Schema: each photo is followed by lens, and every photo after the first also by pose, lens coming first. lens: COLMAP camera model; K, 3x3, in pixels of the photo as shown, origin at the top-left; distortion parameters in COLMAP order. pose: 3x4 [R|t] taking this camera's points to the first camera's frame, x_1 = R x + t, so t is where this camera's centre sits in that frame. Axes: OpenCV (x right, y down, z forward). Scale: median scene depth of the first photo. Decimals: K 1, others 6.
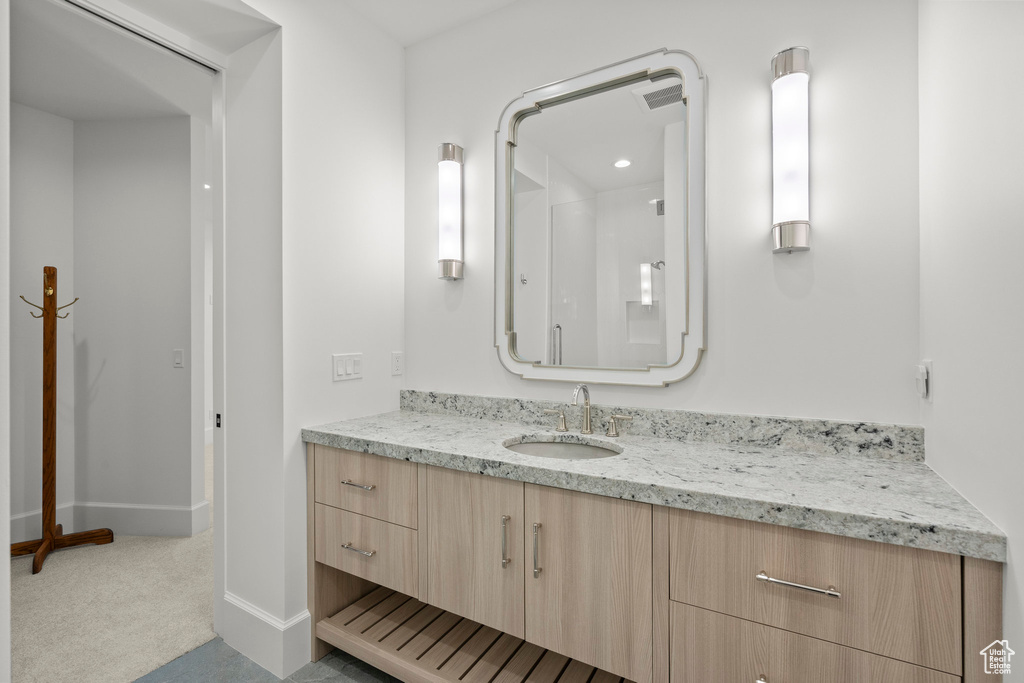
lens RADIAL K [[467.6, 0, 512.1], [0, 467.6, 340.6], [0, 0, 1]] dist [-0.003839, 0.001286]
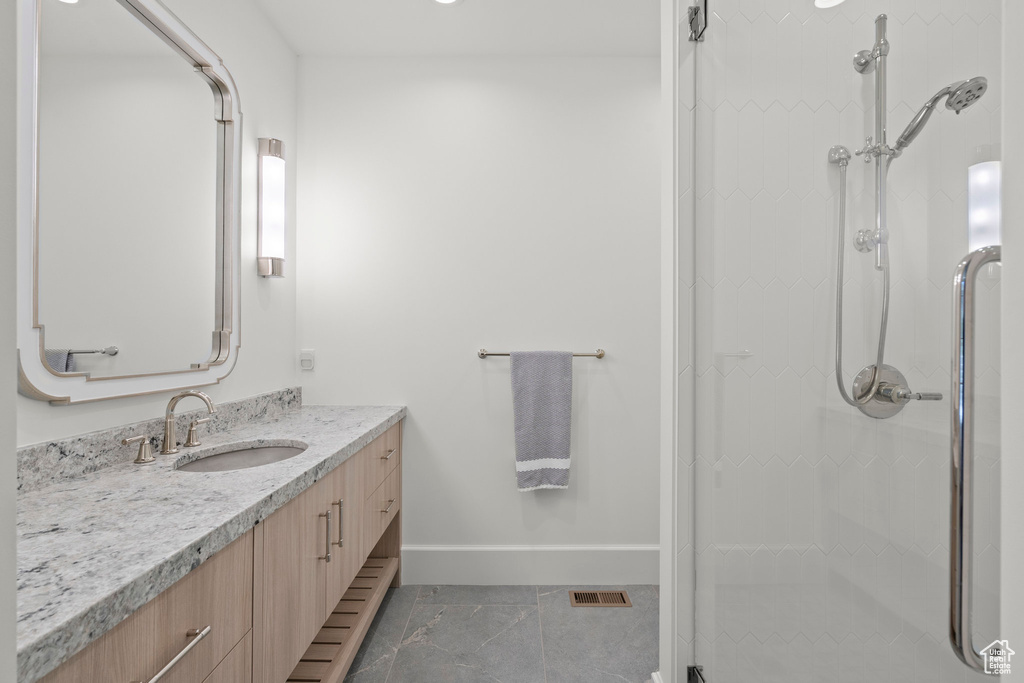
lens RADIAL K [[467.6, 0, 512.8], [0, 467.6, 339.9], [0, 0, 1]] dist [-0.003839, 0.001286]
pose [[-0.516949, 0.000696, 0.856016, -0.892332], [0.002235, 0.999997, 0.000537, 0.002419], [-0.856013, 0.002190, -0.516949, 0.960274]]
